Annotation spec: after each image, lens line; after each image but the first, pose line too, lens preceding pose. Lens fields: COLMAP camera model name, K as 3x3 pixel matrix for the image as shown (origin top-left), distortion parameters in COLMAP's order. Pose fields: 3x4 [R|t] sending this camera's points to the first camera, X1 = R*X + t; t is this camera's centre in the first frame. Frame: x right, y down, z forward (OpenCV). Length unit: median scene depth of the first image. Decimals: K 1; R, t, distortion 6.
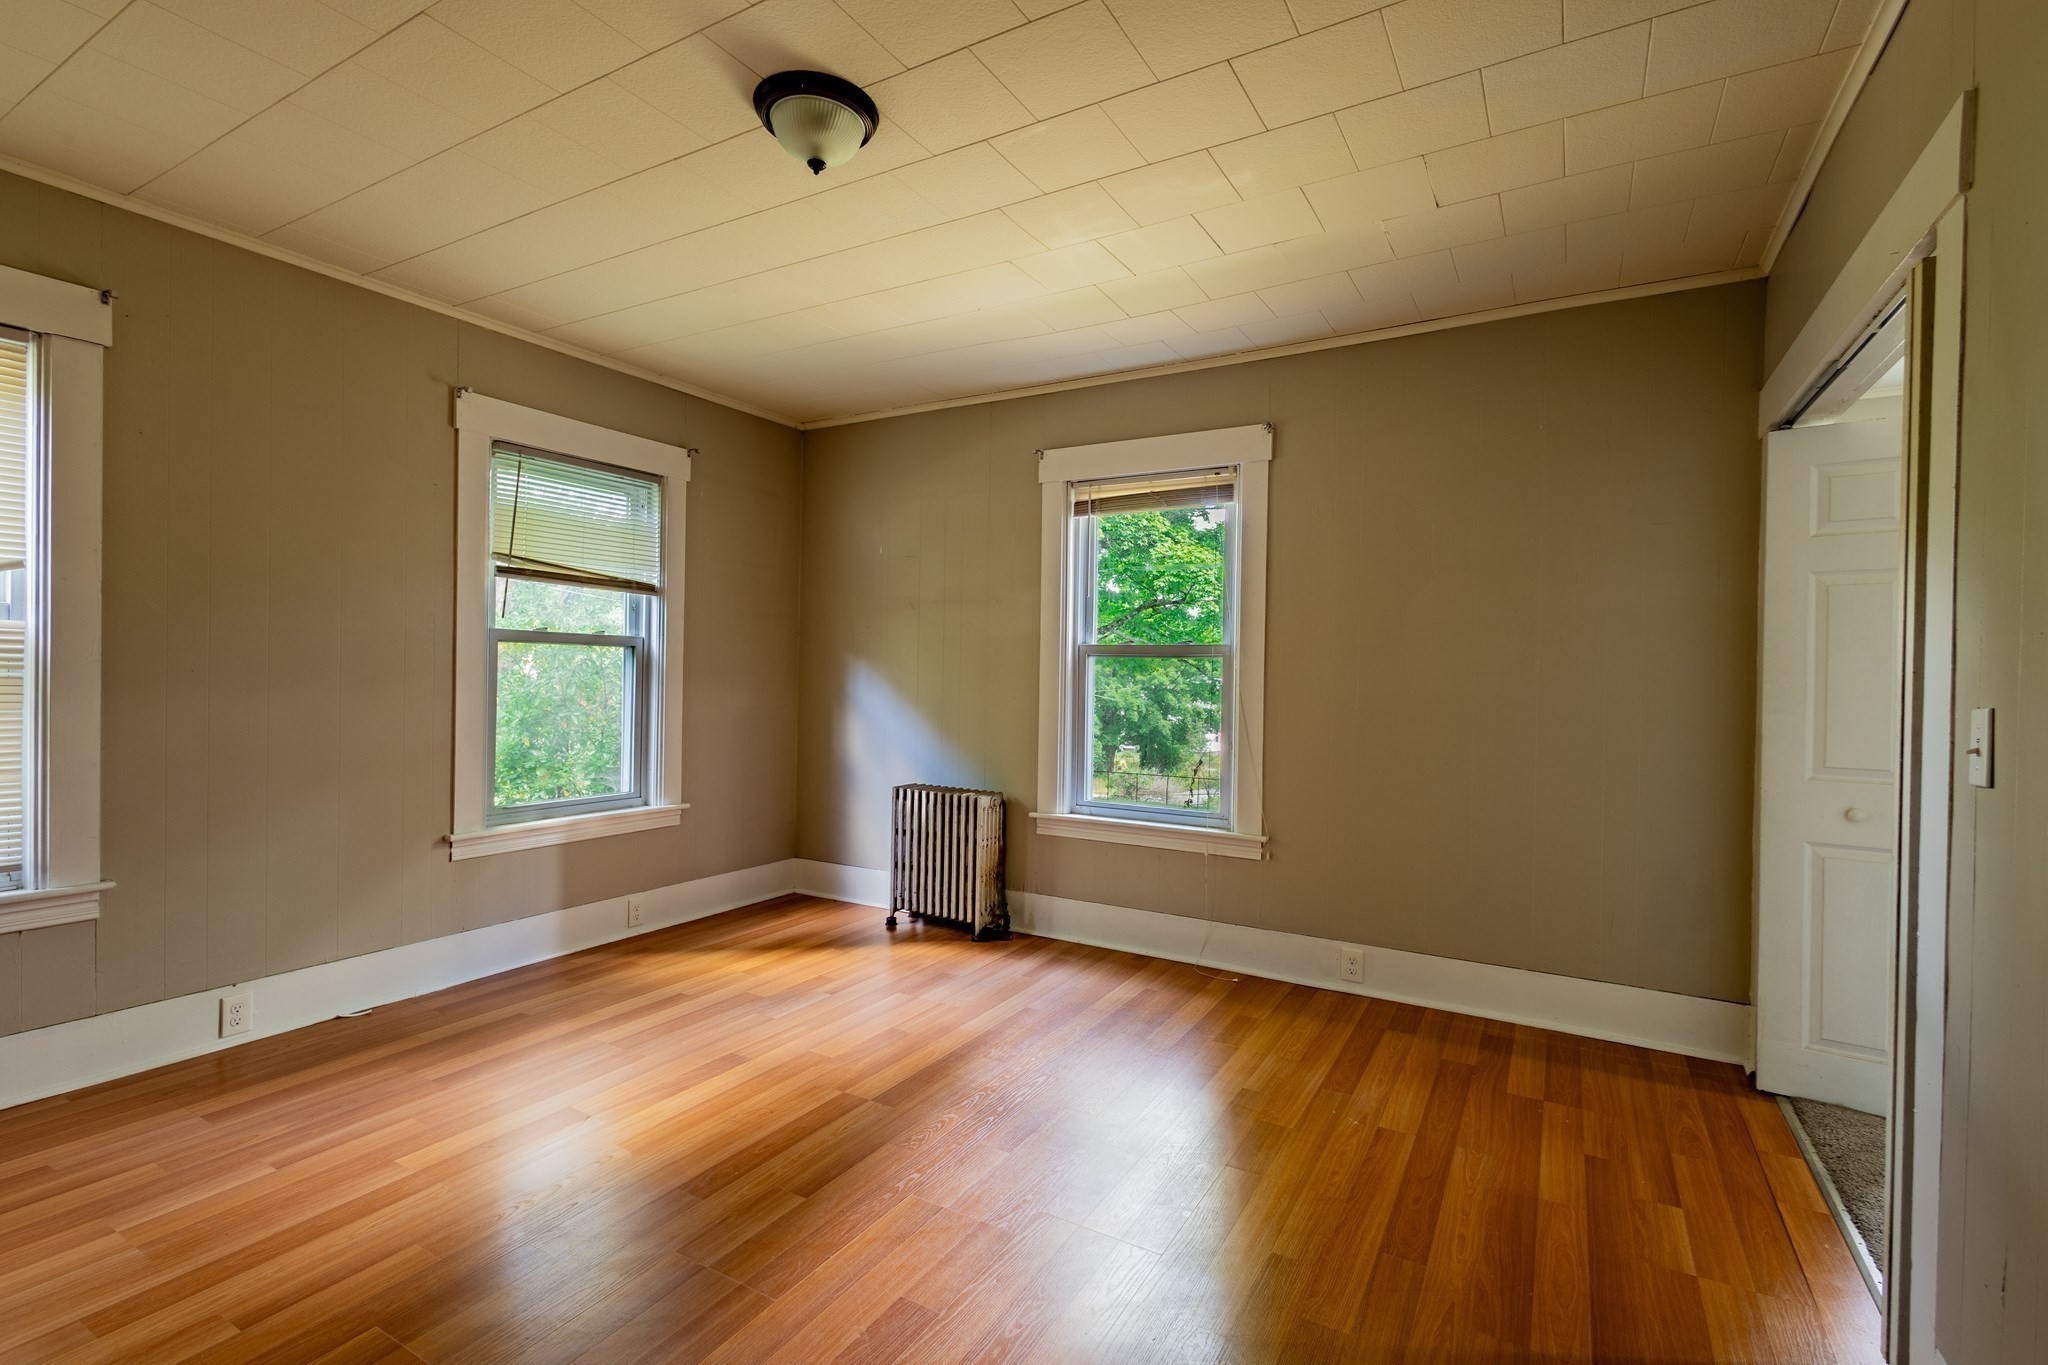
lens RADIAL K [[941.6, 0, 1033.5], [0, 941.6, 677.6], [0, 0, 1]] dist [0.004699, -0.001078]
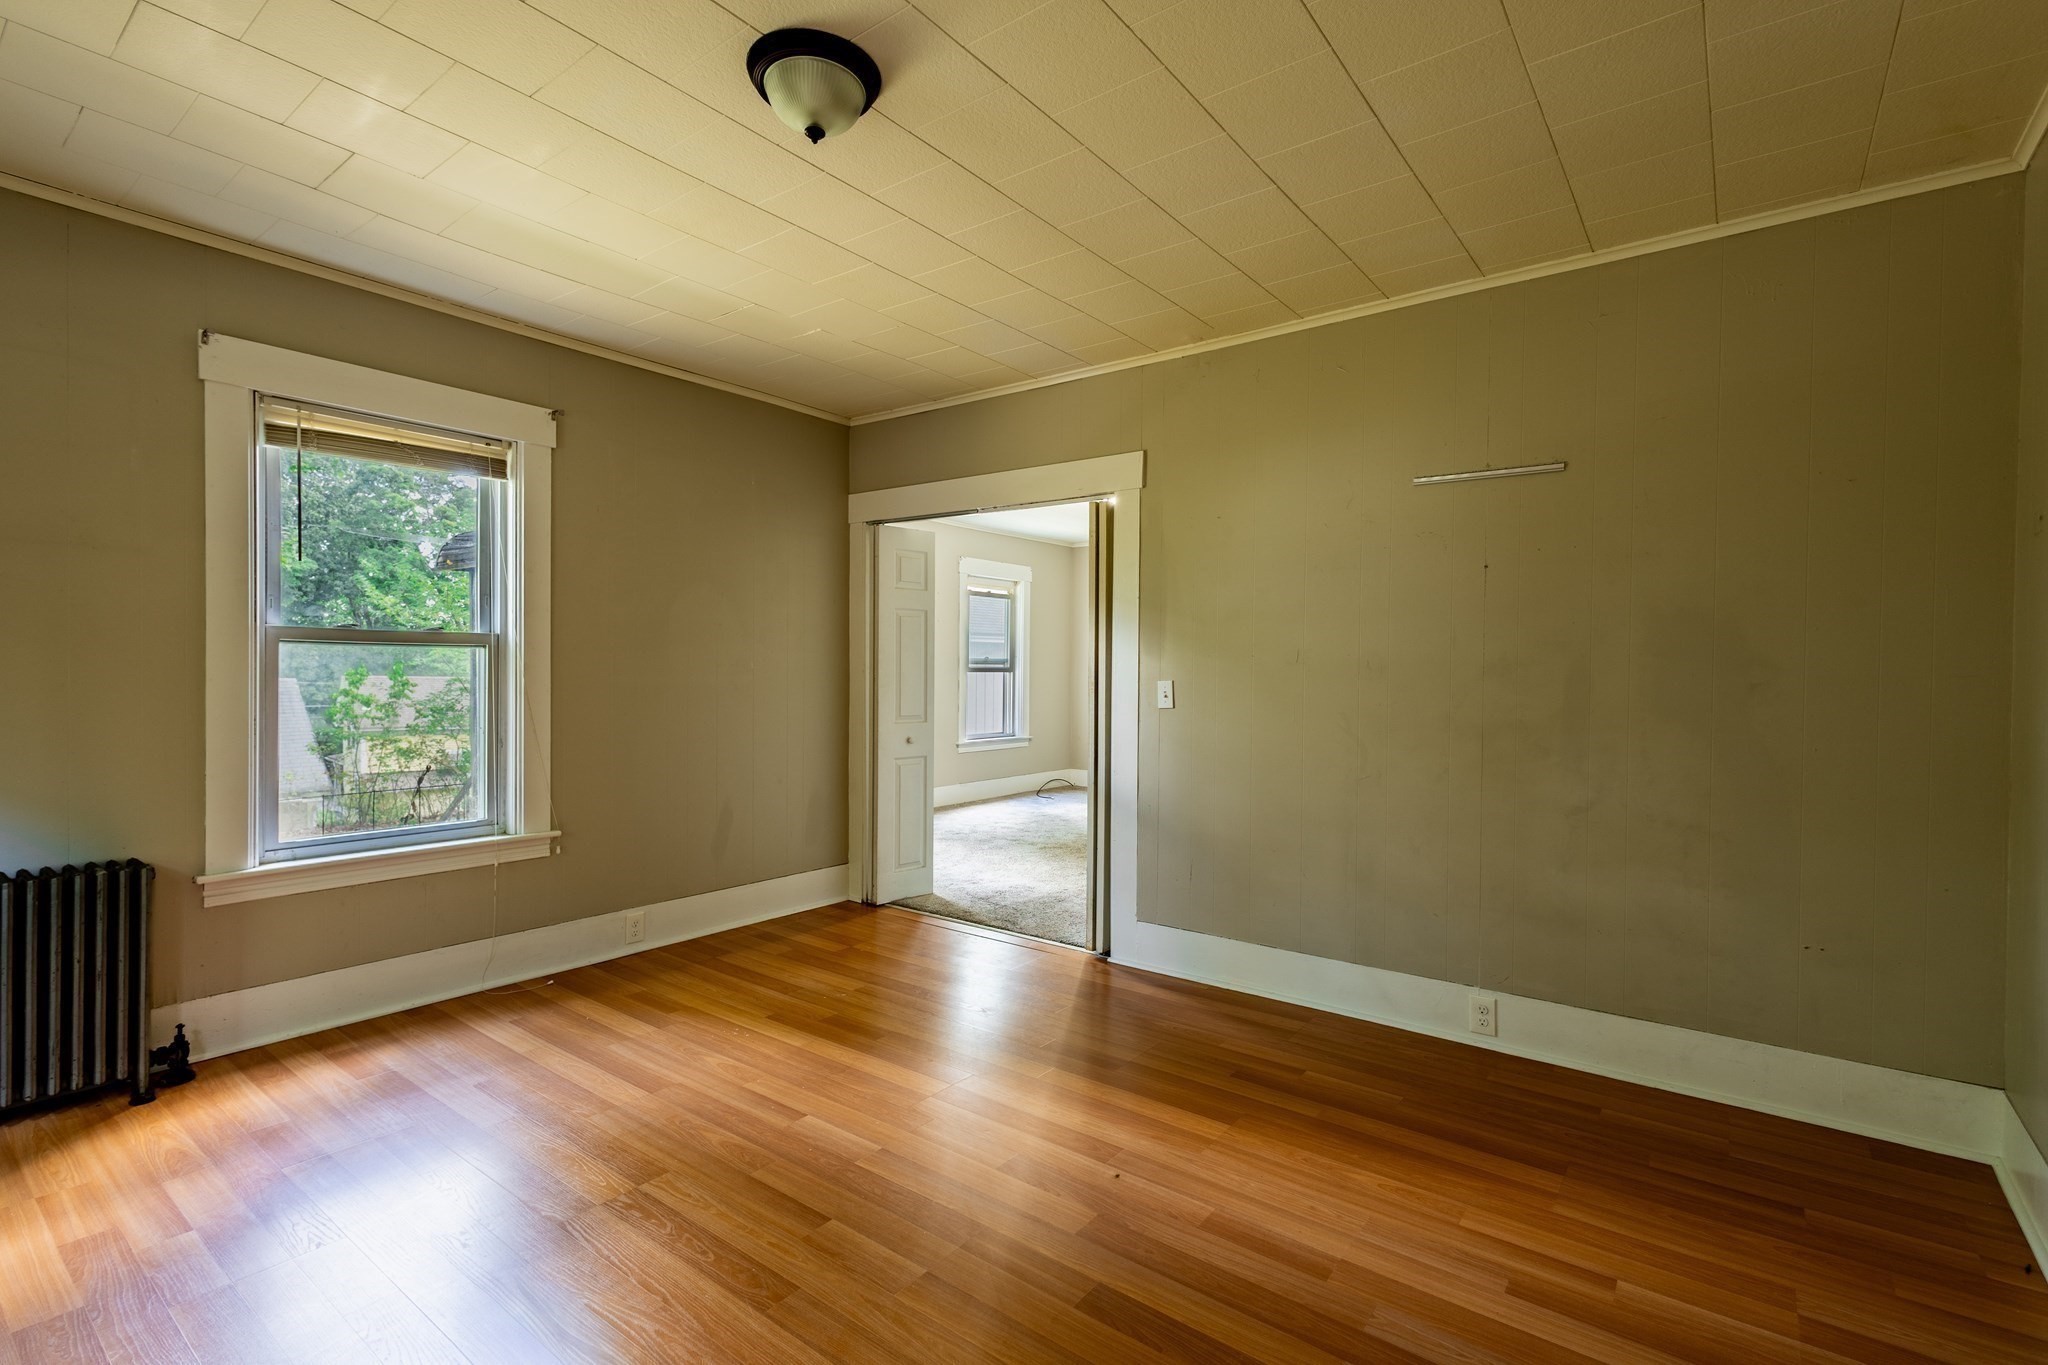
lens RADIAL K [[941.6, 0, 1034.4], [0, 941.6, 666.3], [0, 0, 1]] dist [0.004699, -0.001078]
pose [[0.105471, -0.013539, 0.994330, -0.678941], [-0.007409, 0.999869, 0.014400, -0.021206], [-0.994395, -0.008886, 0.105357, 0.396966]]
